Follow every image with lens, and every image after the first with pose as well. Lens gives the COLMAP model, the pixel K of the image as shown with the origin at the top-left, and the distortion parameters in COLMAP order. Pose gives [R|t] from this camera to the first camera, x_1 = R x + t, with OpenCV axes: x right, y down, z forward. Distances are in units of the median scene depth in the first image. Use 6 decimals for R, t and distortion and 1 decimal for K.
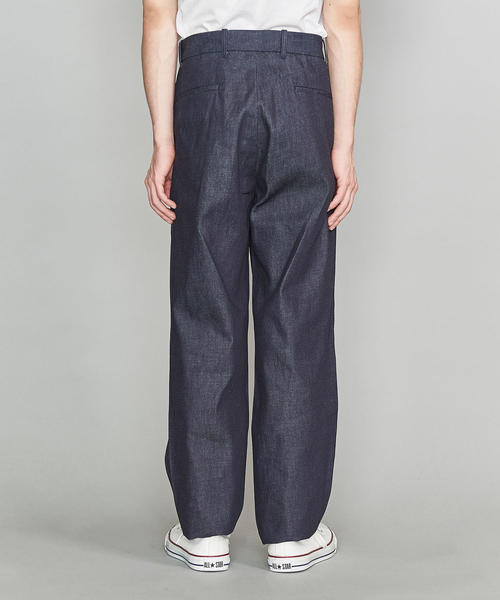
lens RADIAL K [[1935.5, 0, 248.7], [0, 1935.5, 302.7], [0, 0, 1]] dist [0.397424, 0.000000]
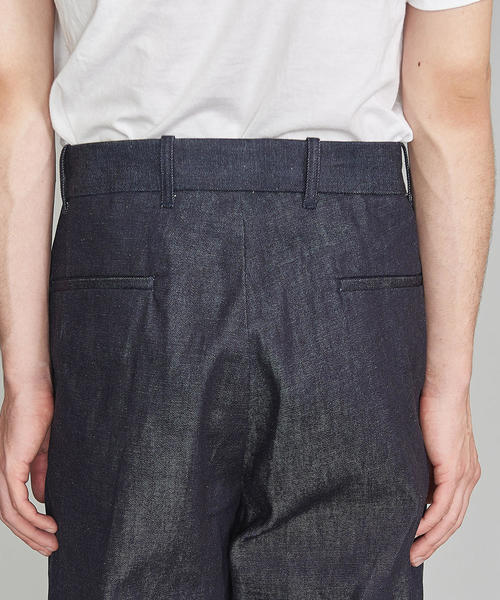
lens RADIAL K [[1935.5, 0, 253.6], [0, 1935.5, 296.3], [0, 0, 1]] dist [0.397424, 0.000000]
pose [[0.999722, -0.003753, 0.023257, -0.003931], [0.000010, 0.987295, 0.158901, -0.171972], [-0.023558, -0.158857, 0.987021, 0.589755]]
